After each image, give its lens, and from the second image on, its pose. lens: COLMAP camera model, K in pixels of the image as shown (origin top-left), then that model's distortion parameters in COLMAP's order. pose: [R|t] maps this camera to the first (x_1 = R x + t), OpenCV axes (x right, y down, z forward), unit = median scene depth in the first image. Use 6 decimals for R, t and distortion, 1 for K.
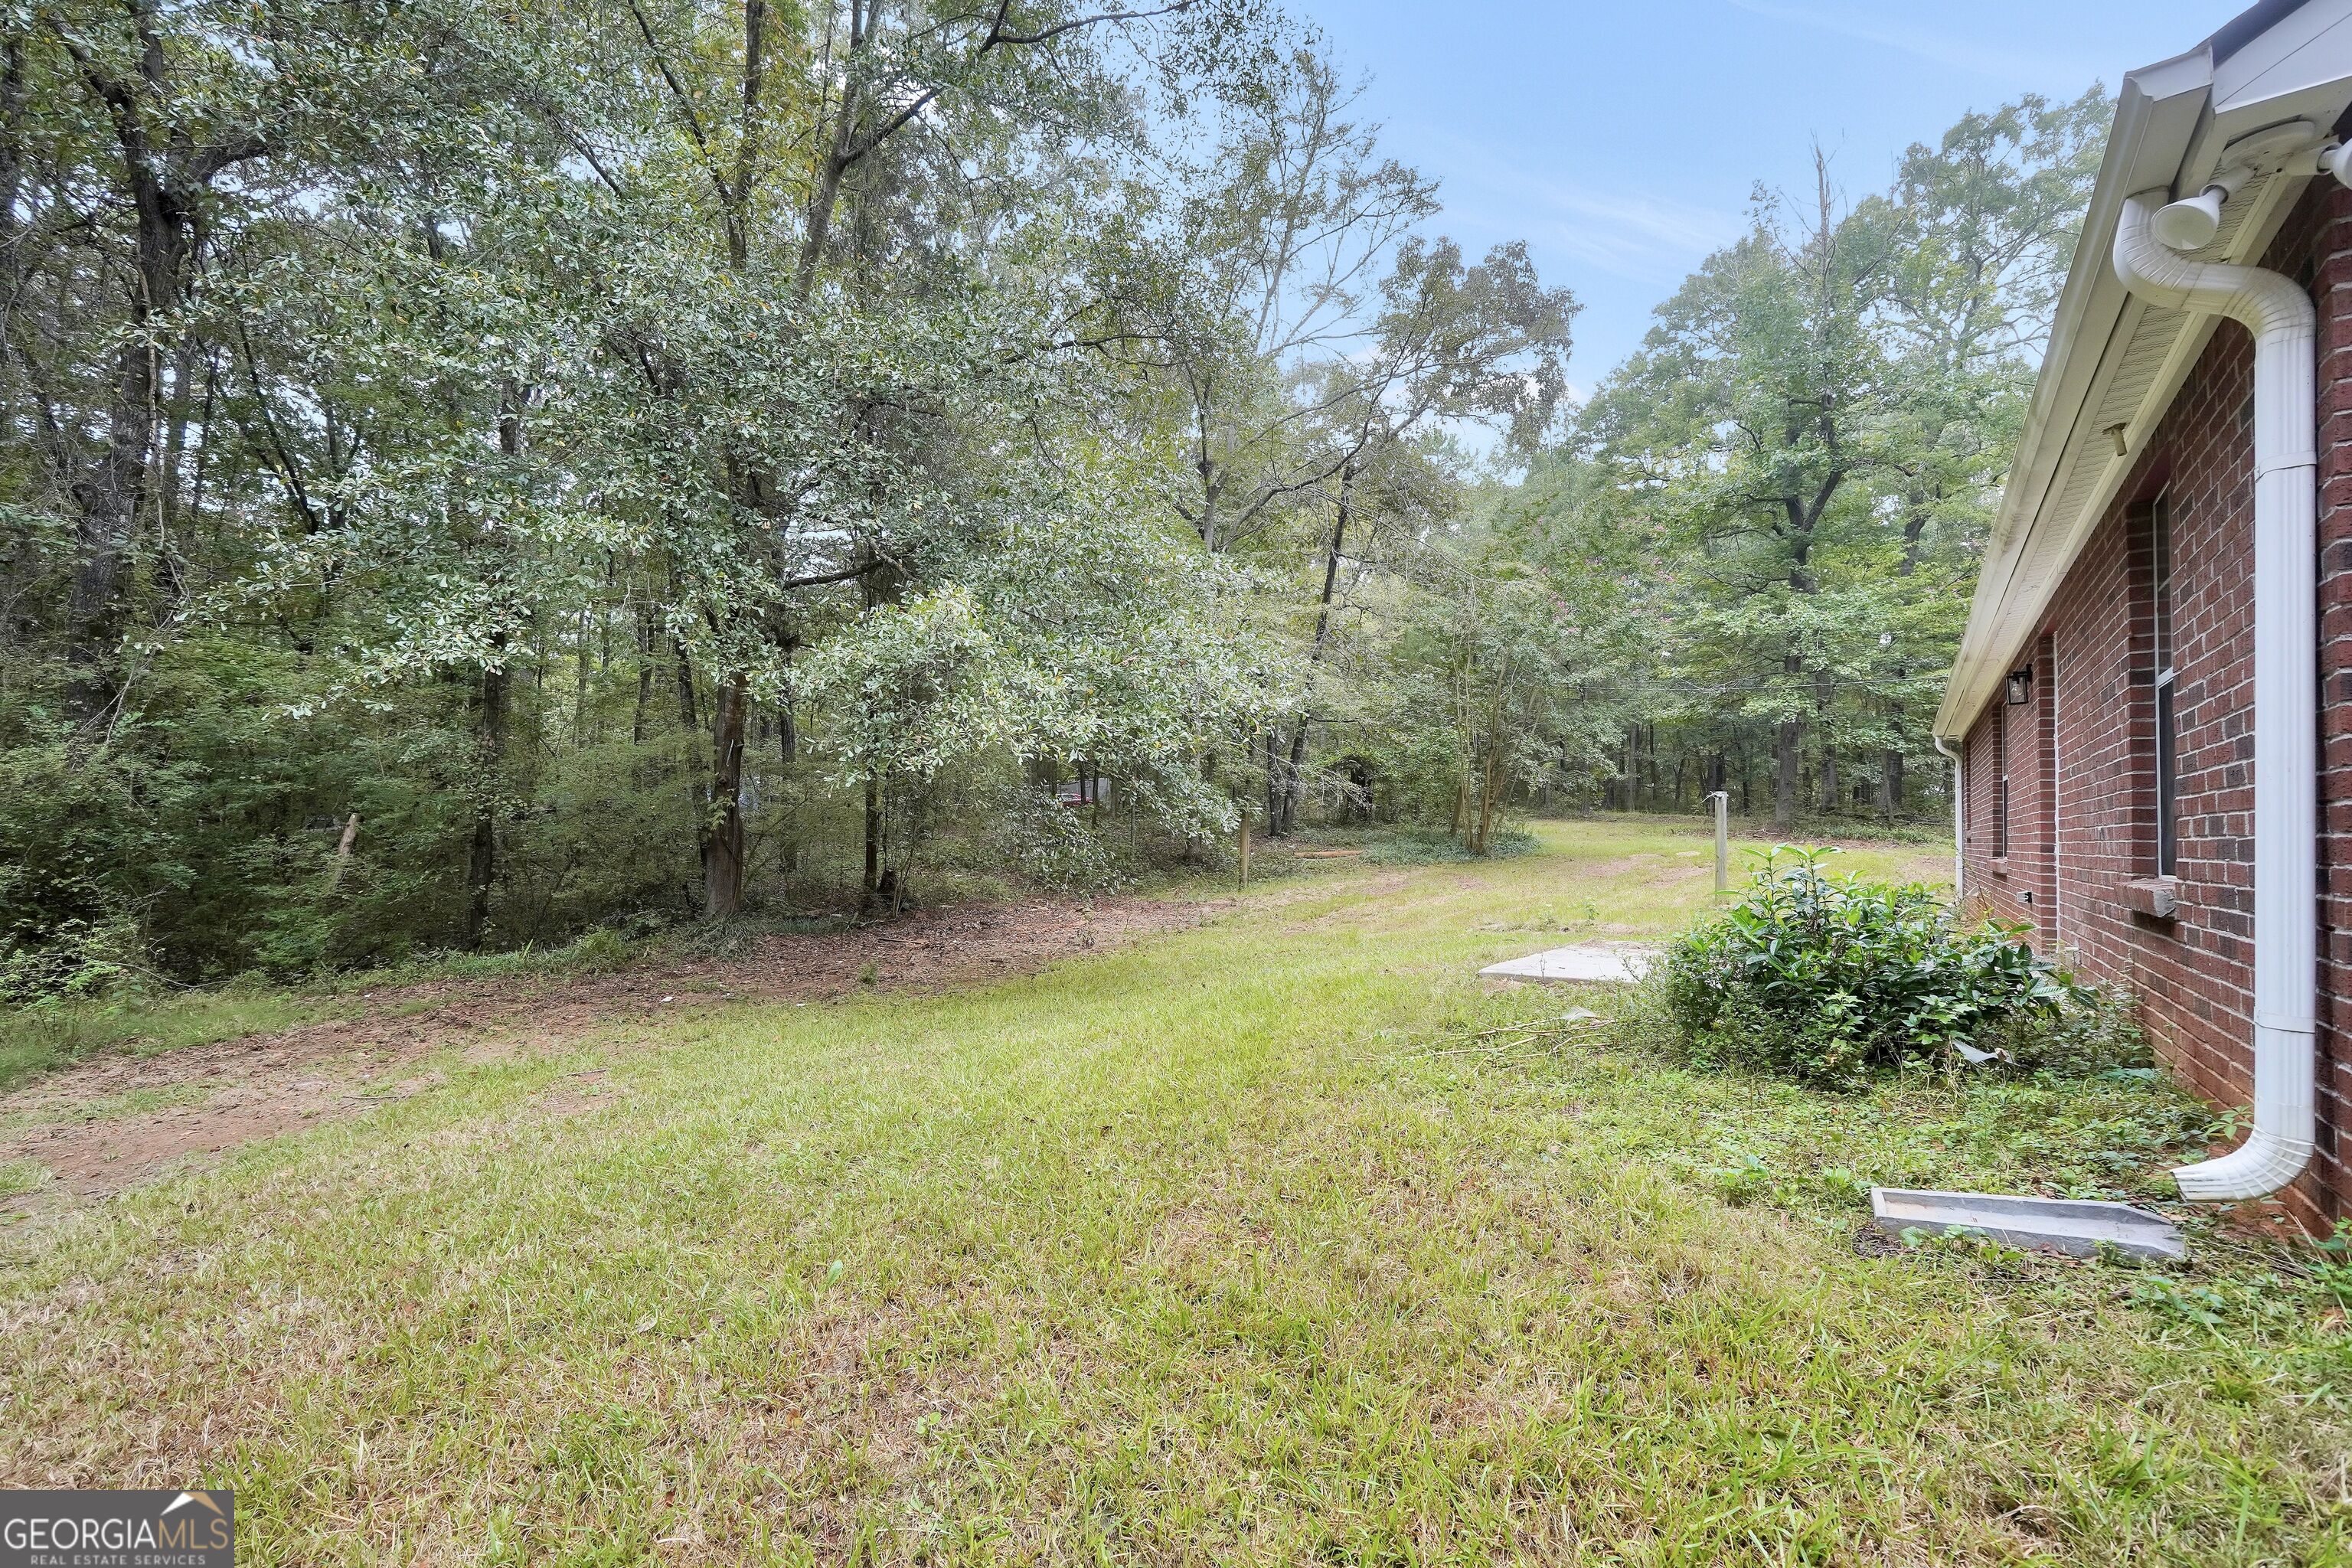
lens RADIAL K [[995.5, 0, 1176.0], [0, 995.5, 784.0], [0, 0, 1]] dist [0.002052, 0.000192]
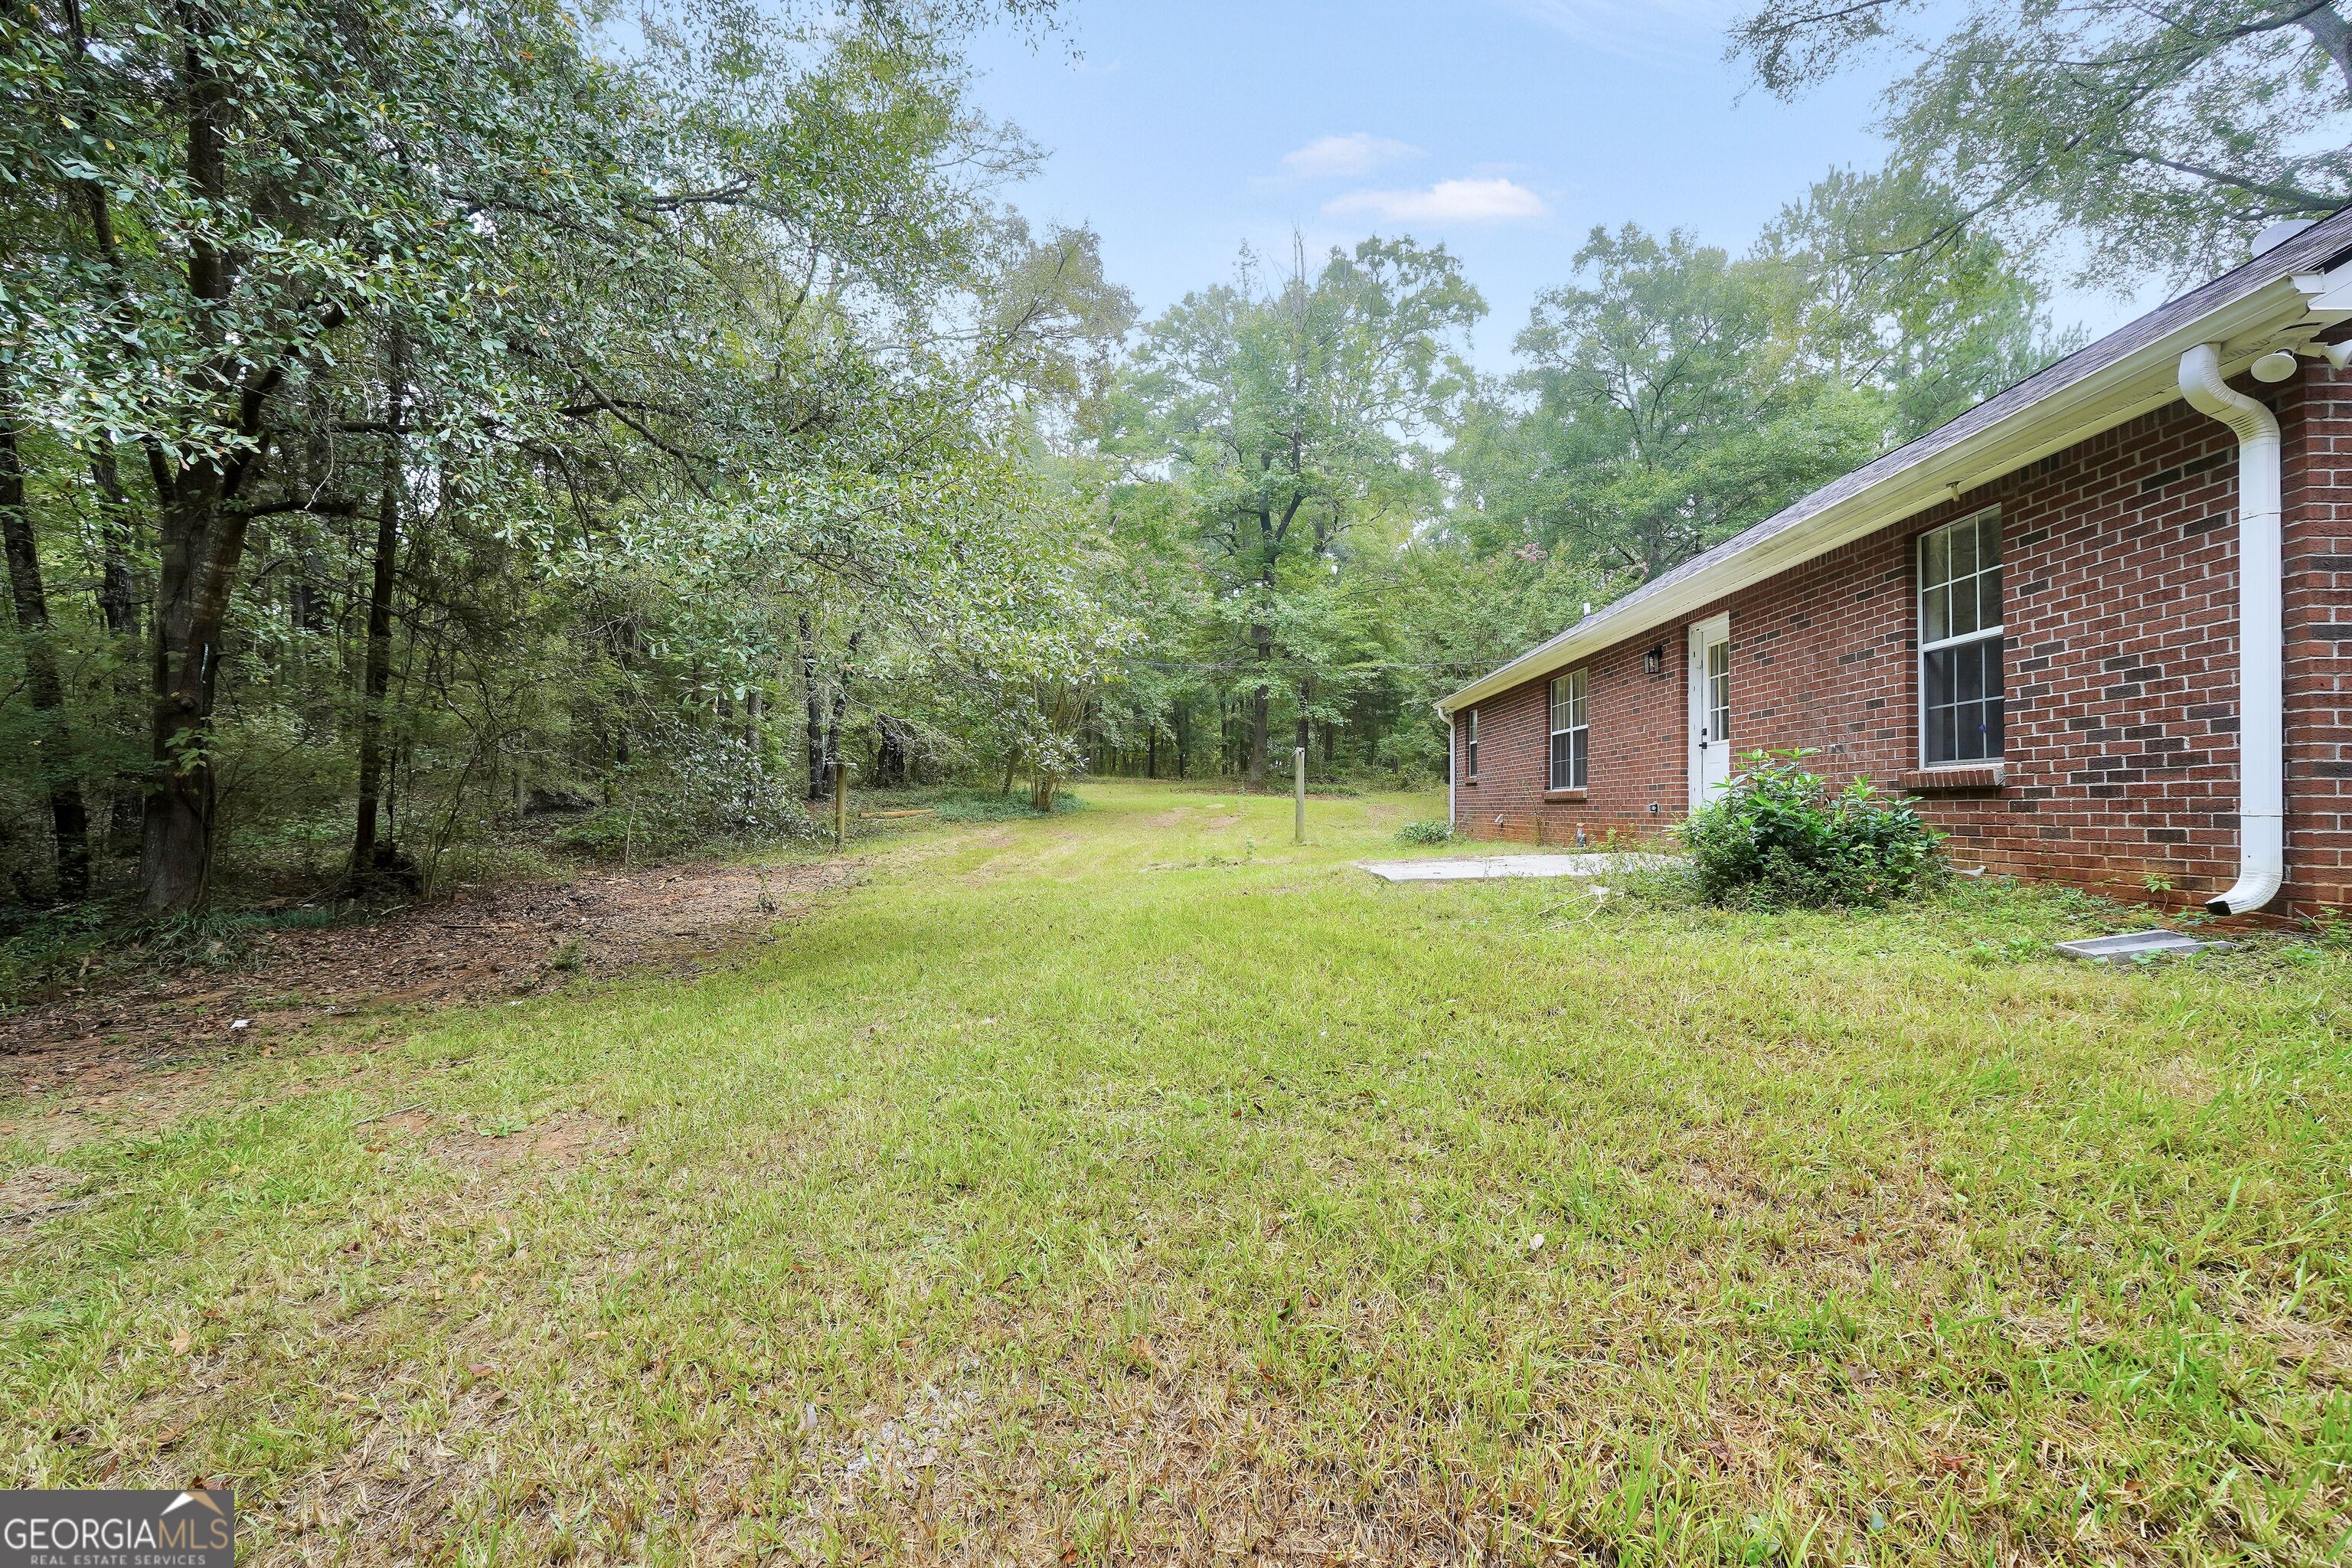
lens RADIAL K [[993.4, 0, 1176.0], [0, 993.4, 784.0], [0, 0, 1]] dist [-0.024386, 0.008611]
pose [[0.841517, -0.004402, 0.540212, -0.128992], [-0.010764, 0.999632, 0.024914, 0.013250], [-0.540123, -0.026781, 0.841160, 0.045463]]
